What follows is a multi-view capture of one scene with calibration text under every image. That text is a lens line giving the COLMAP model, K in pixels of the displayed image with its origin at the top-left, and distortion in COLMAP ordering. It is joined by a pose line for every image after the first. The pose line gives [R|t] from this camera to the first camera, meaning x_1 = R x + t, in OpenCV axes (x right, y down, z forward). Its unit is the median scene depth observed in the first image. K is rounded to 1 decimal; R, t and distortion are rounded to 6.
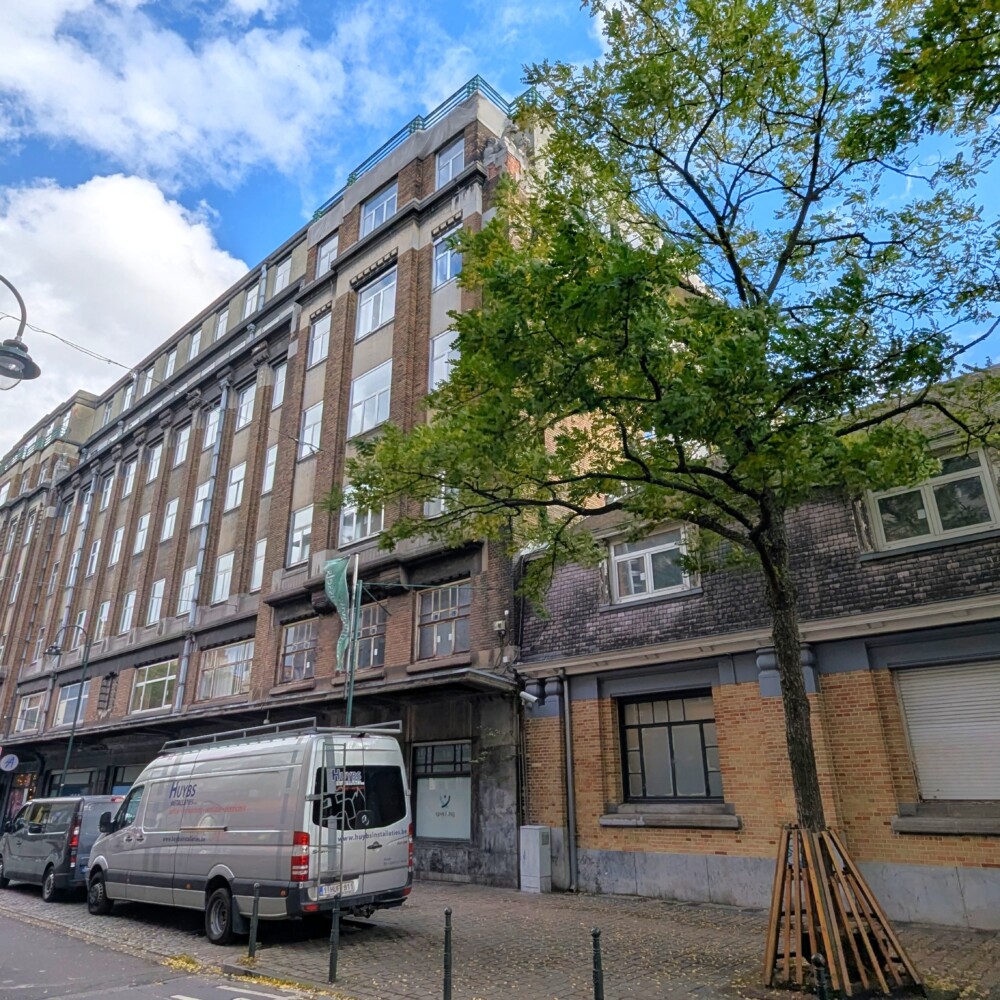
lens RADIAL K [[735.6, 0, 500.1], [0, 735.6, 501.9], [0, 0, 1]] dist [0.001101, 0.001602]
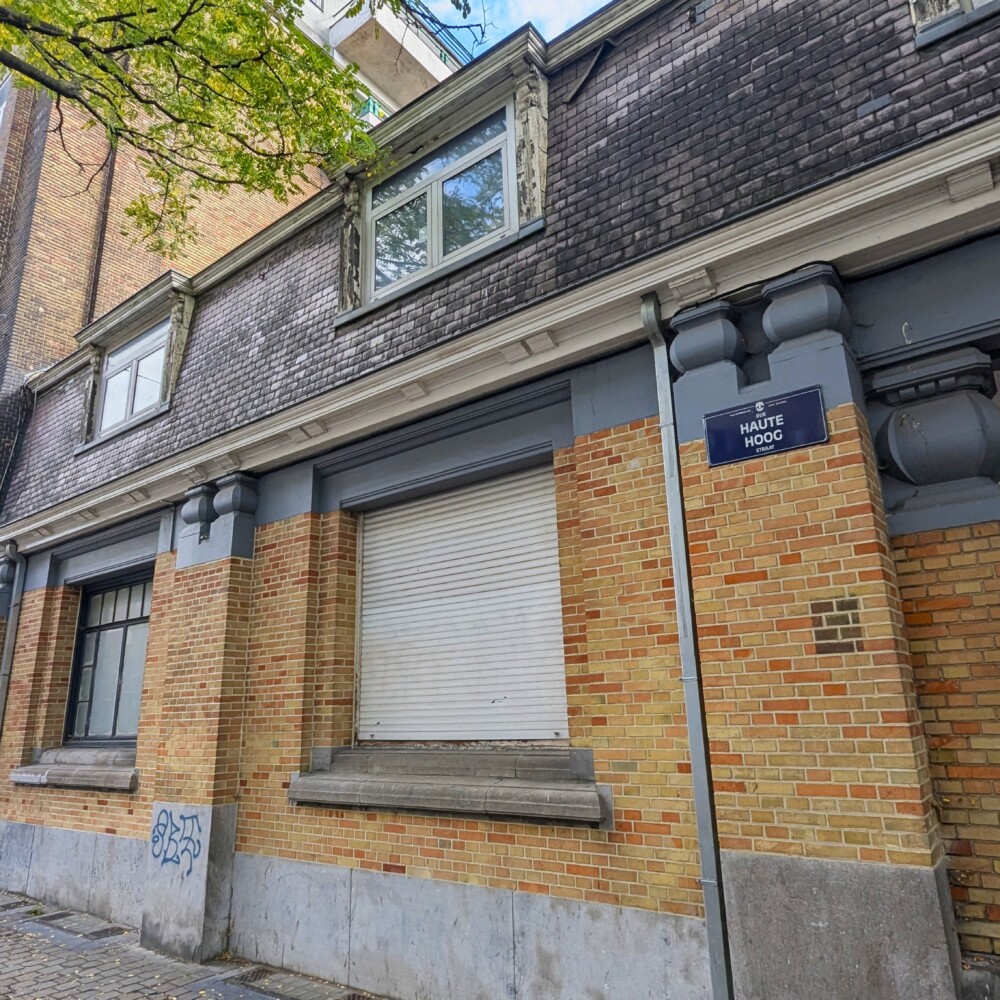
lens RADIAL K [[735.6, 0, 499.8], [0, 735.6, 499.5], [0, 0, 1]] dist [0.001101, 0.001602]
pose [[0.997341, 0.003950, 0.072767, 0.605713], [-0.010307, 0.996139, 0.087184, 0.169263], [-0.072142, -0.087702, 0.993531, 0.443980]]
